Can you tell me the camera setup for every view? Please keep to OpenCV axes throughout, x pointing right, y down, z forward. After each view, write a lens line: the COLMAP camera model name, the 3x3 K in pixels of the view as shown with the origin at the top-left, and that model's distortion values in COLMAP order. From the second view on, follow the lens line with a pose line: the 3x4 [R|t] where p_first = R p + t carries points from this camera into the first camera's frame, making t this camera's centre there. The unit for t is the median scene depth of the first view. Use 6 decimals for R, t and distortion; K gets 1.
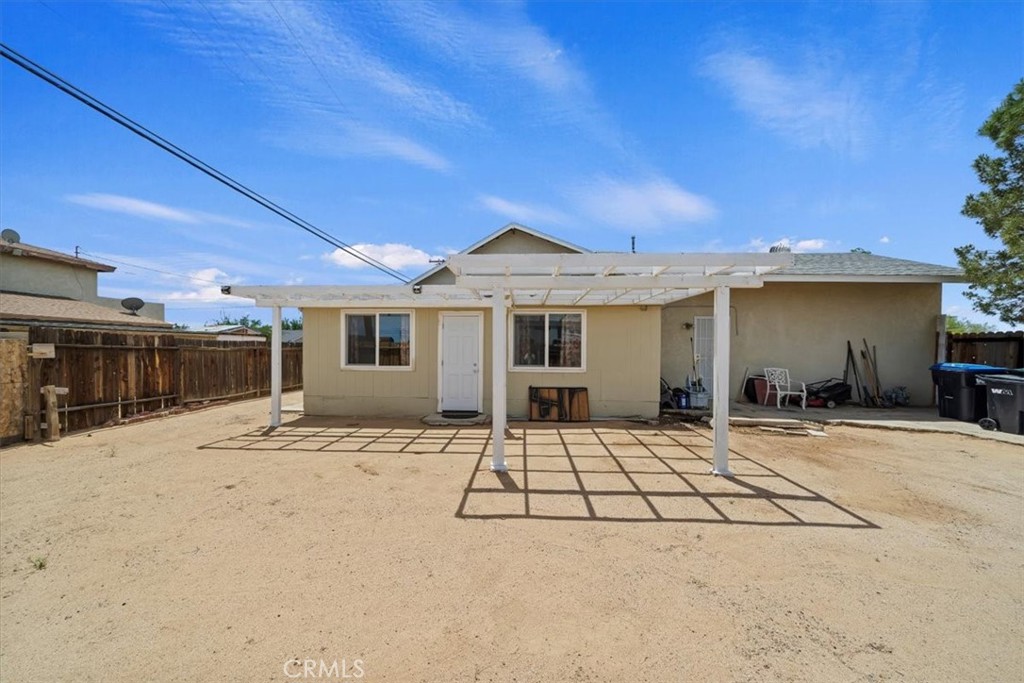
lens RADIAL K [[354.8, 0, 506.0], [0, 354.8, 349.0], [0, 0, 1]] dist [-0.000693, 0.000004]
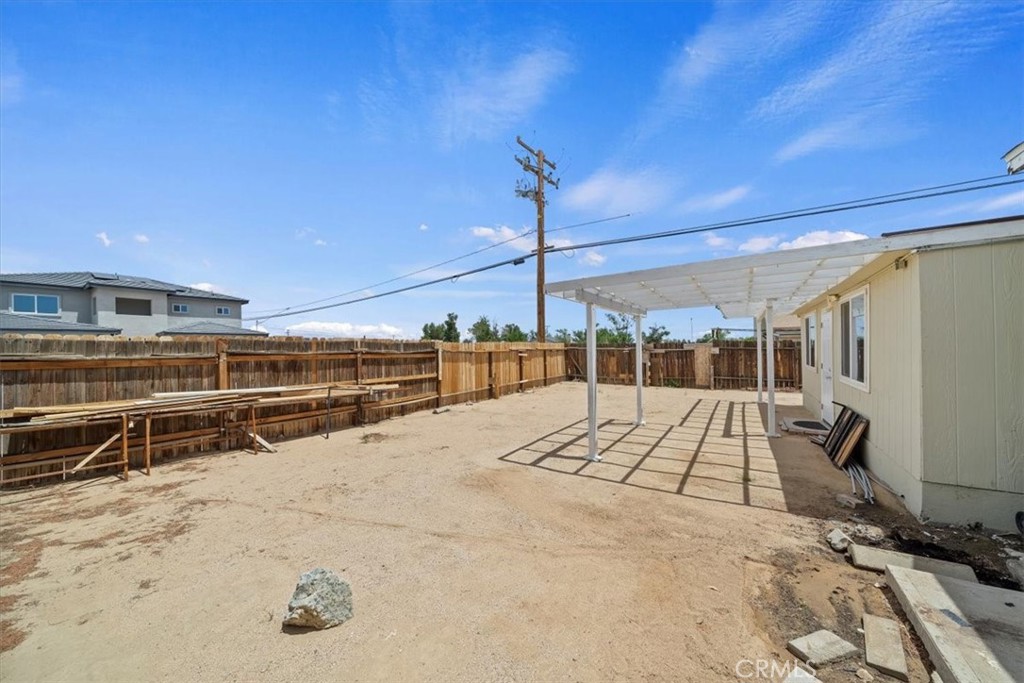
lens RADIAL K [[354.0, 0, 508.6], [0, 354.0, 341.5], [0, 0, 1]] dist [-0.001394, -0.000021]
pose [[-0.517686, -0.014722, -0.855444, 1.031388], [0.008456, 0.999715, -0.022322, -0.009950], [0.855529, -0.018789, -0.517414, 0.802266]]
